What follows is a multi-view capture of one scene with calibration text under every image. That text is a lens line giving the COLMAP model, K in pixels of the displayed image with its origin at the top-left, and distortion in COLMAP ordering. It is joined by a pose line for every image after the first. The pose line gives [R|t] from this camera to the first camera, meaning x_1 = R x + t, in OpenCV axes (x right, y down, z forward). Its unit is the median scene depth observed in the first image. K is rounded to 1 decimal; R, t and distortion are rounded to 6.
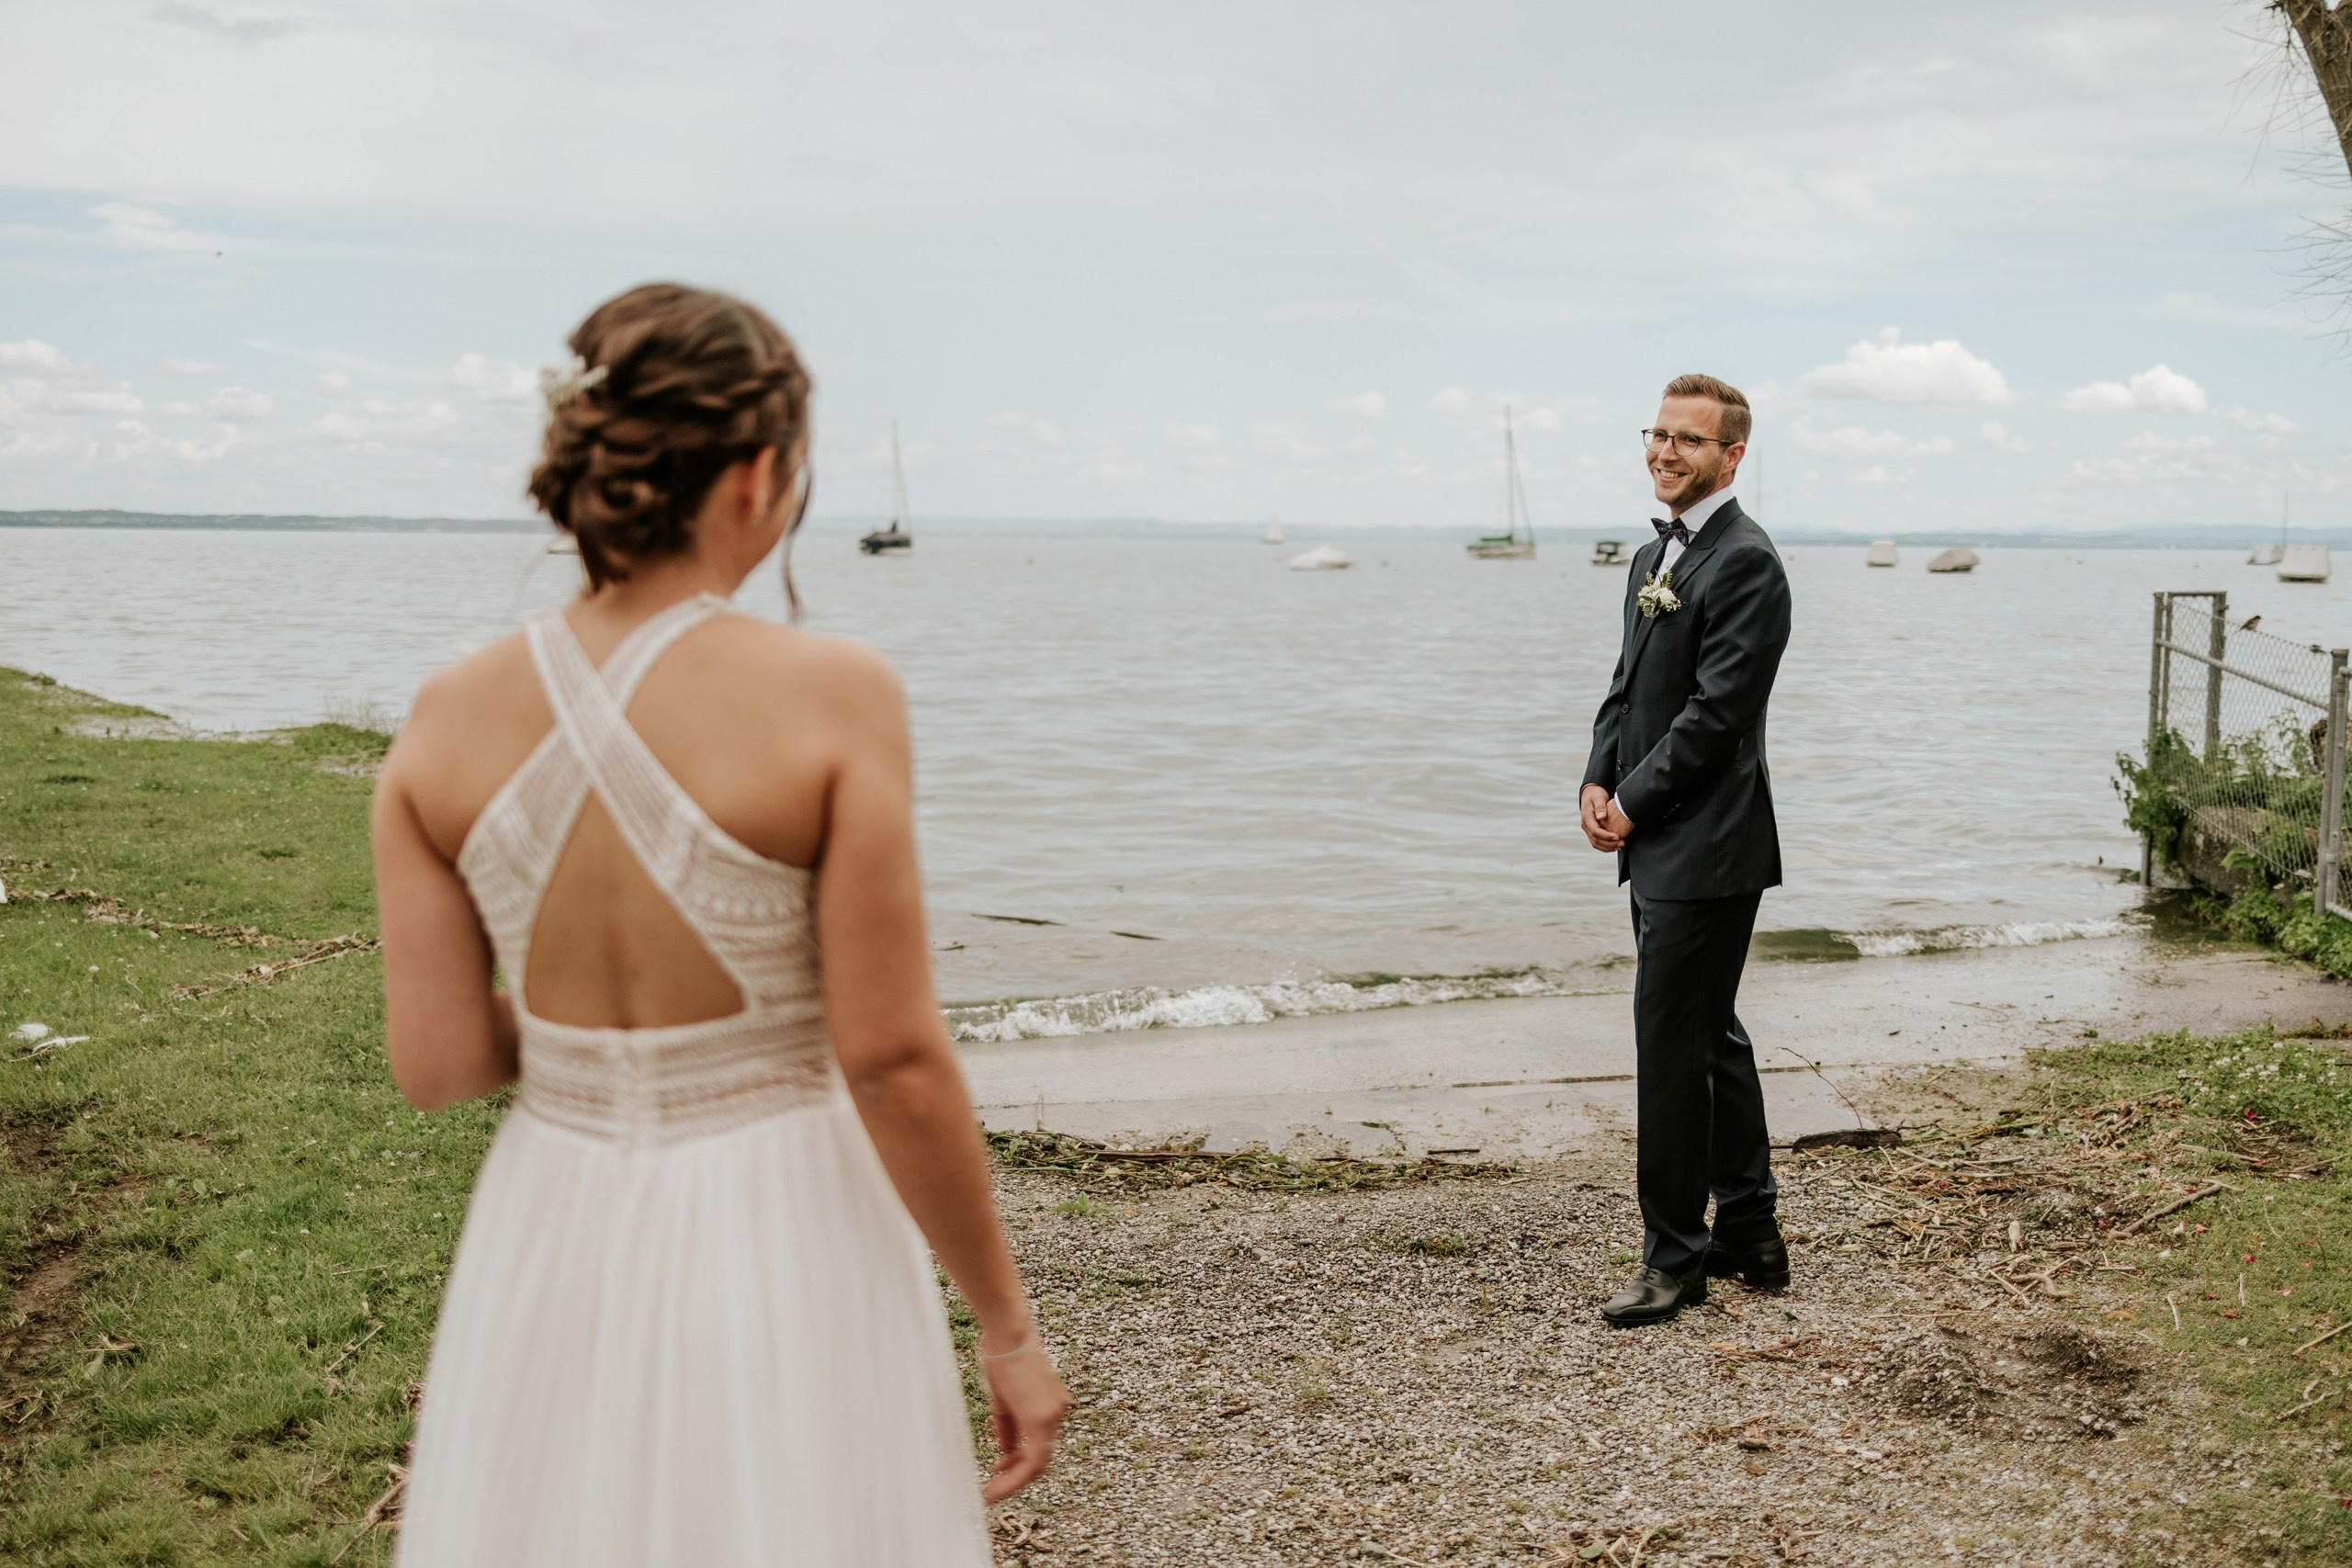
lens RADIAL K [[2401.2, 0, 1176.0], [0, 2401.2, 784.0], [0, 0, 1]] dist [0.021473, 0.022865]
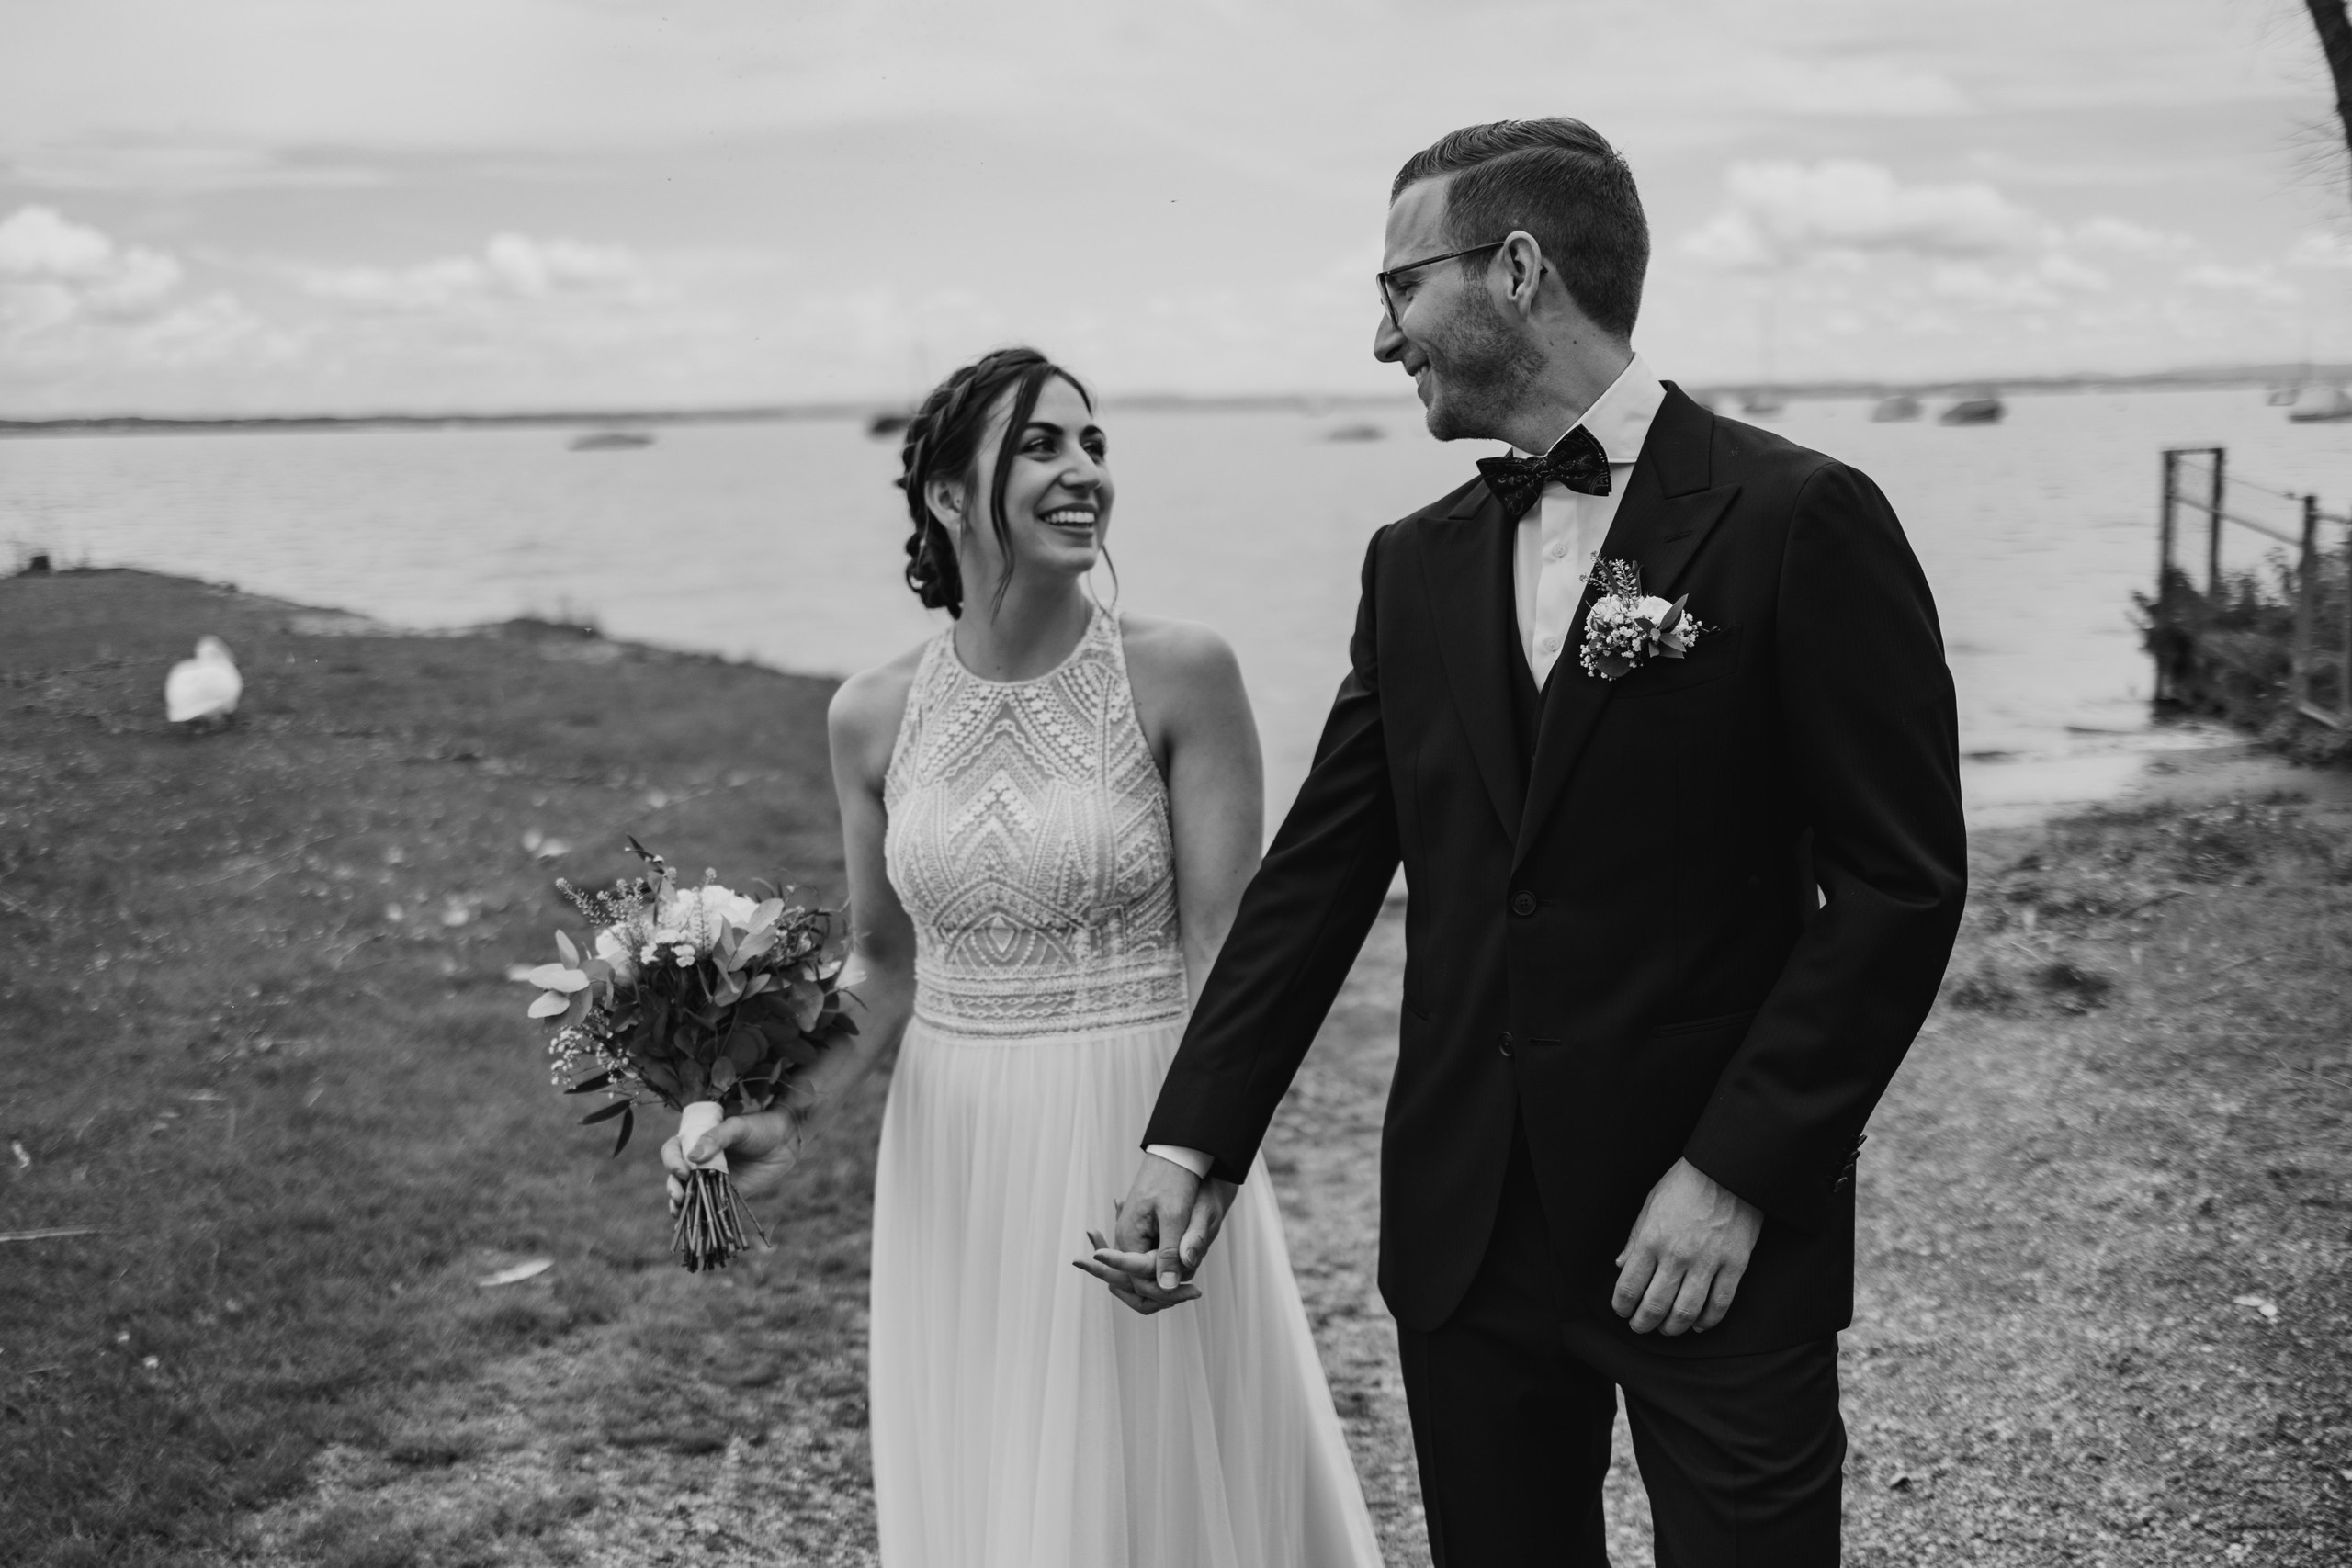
lens RADIAL K [[2480.2, 0, 1176.0], [0, 2480.2, 784.0], [0, 0, 1]] dist [0.054752, 0.014129]
pose [[0.999531, -0.029883, -0.006632, -0.121544], [0.030162, 0.998438, 0.047038, 0.018709], [0.005216, -0.047216, 0.998871, -0.399426]]
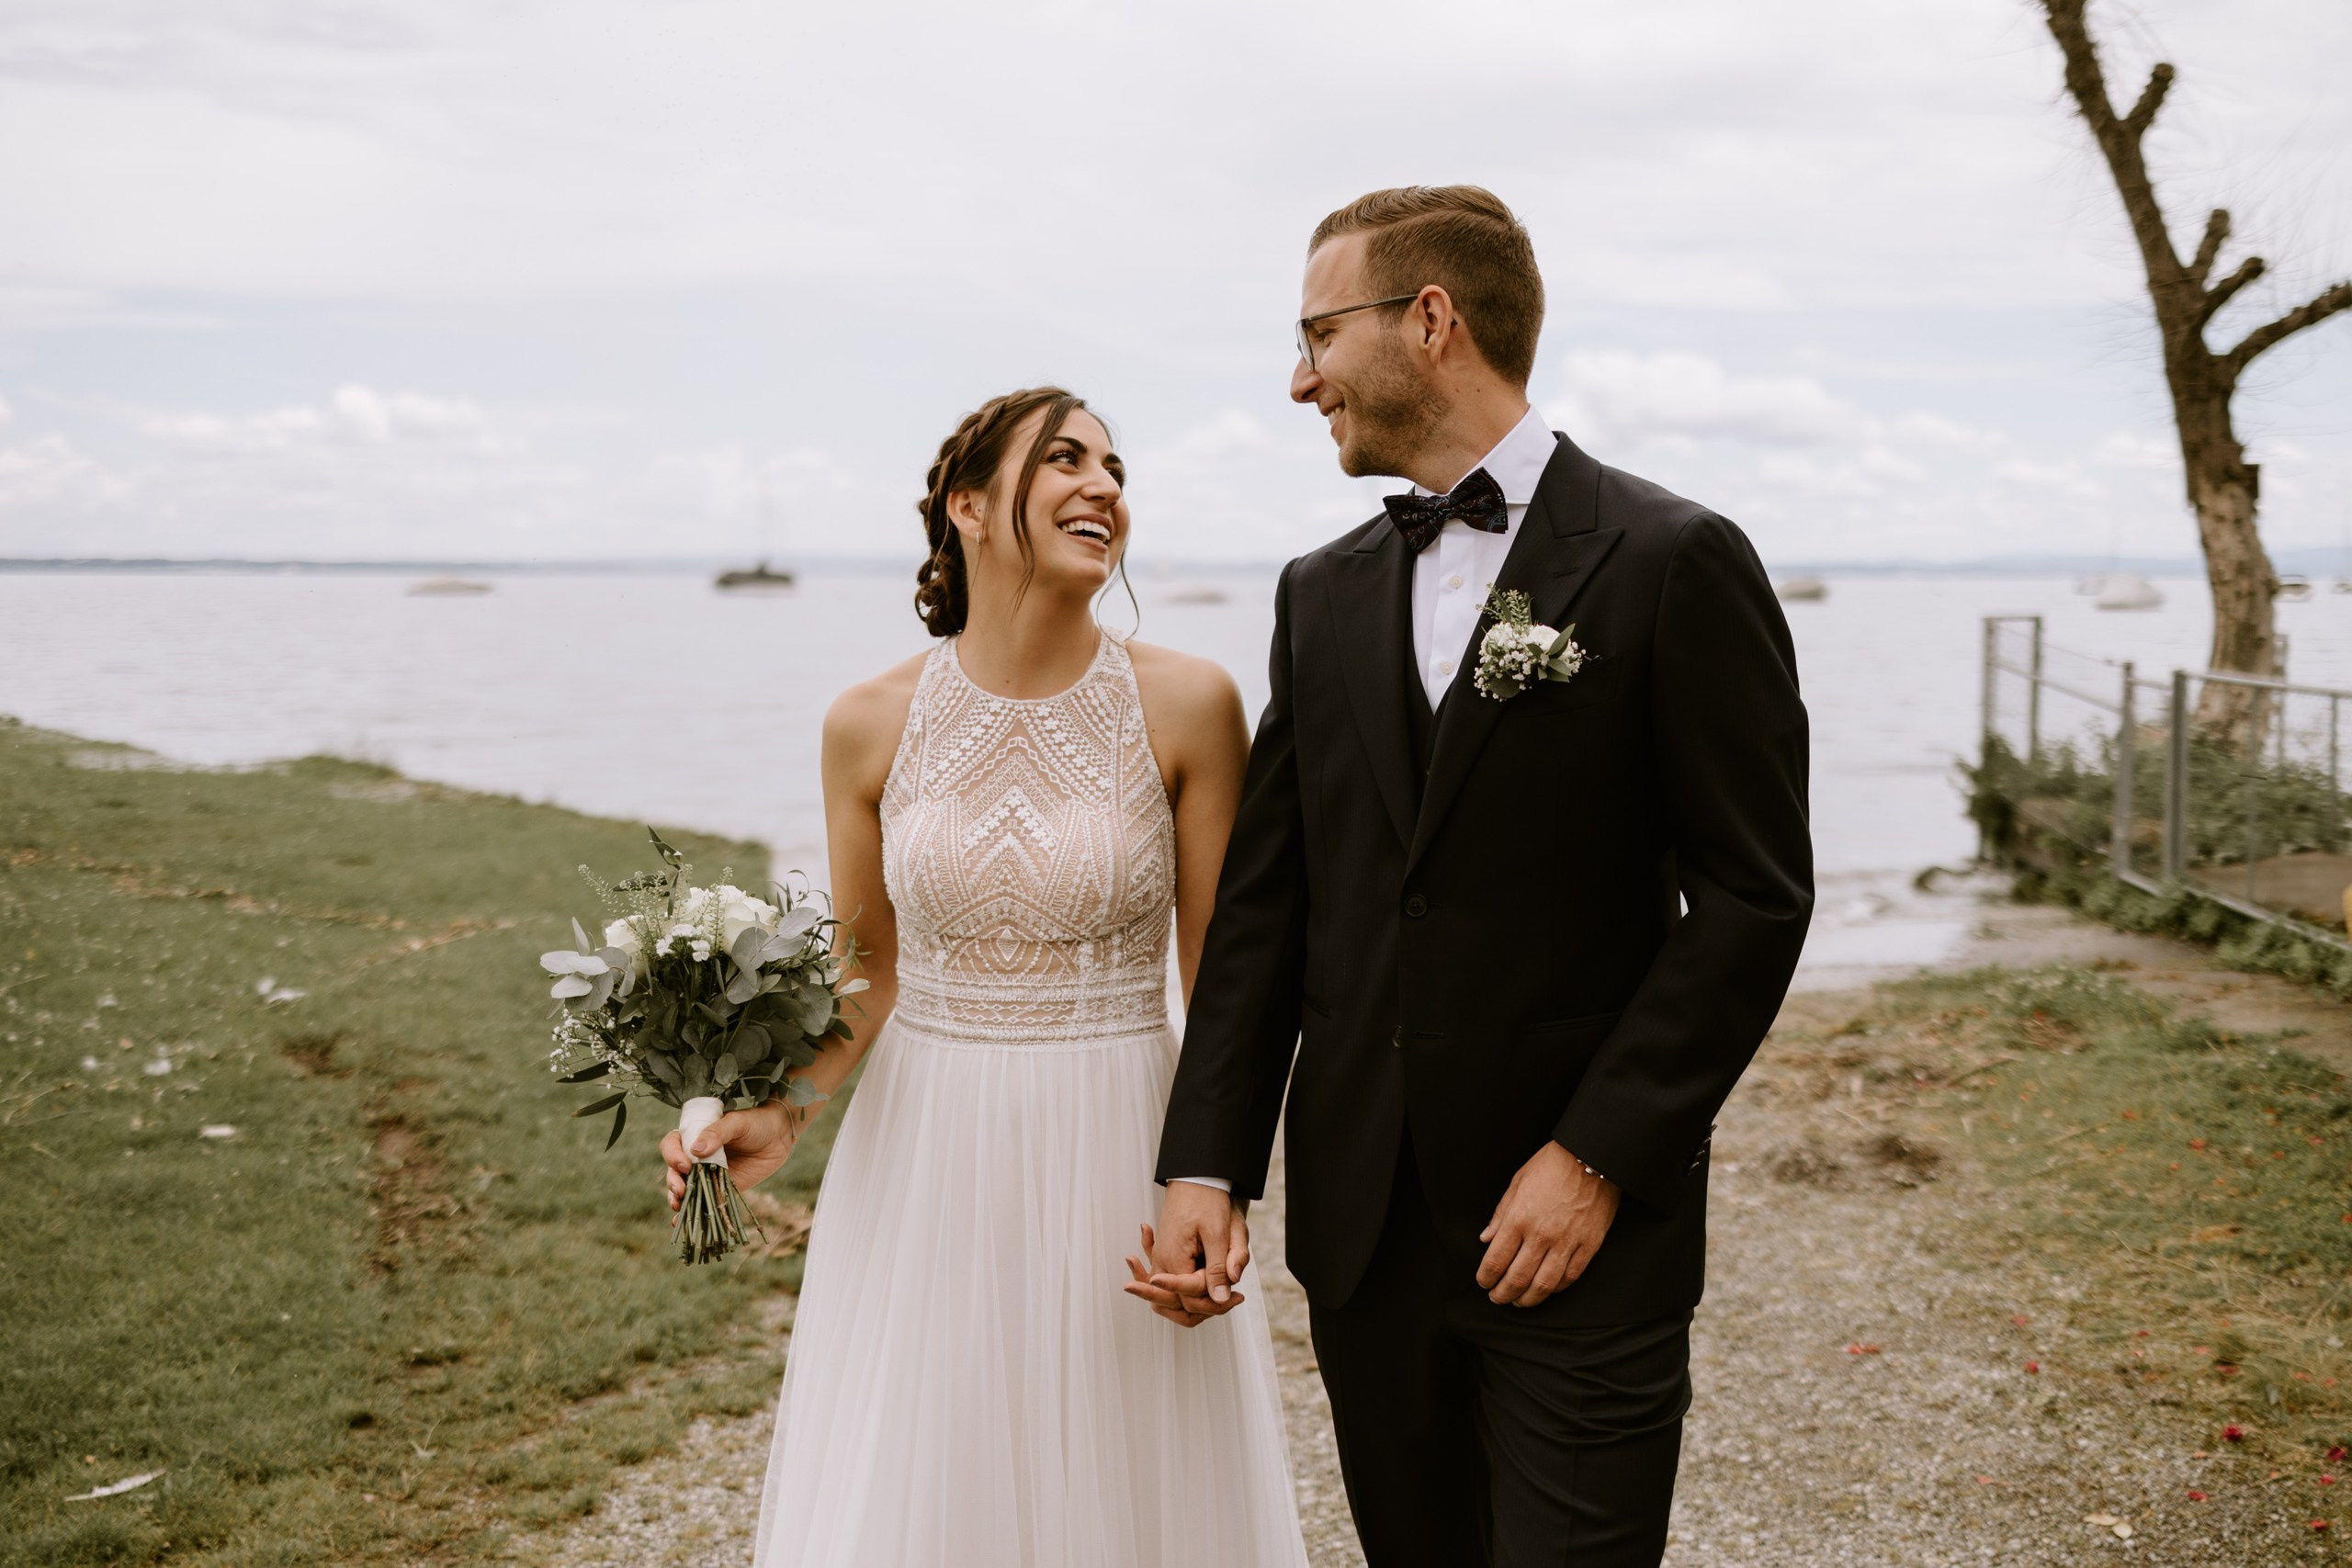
lens RADIAL K [[2458.2, 0, 1176.0], [0, 2458.2, 784.0], [0, 0, 1]] dist [0.057951, -0.014247]
pose [[0.998354, -0.012131, 0.056063, -0.091779], [0.013112, 0.999767, -0.017170, 0.030421], [-0.055842, 0.017876, 0.998280, -0.308405]]
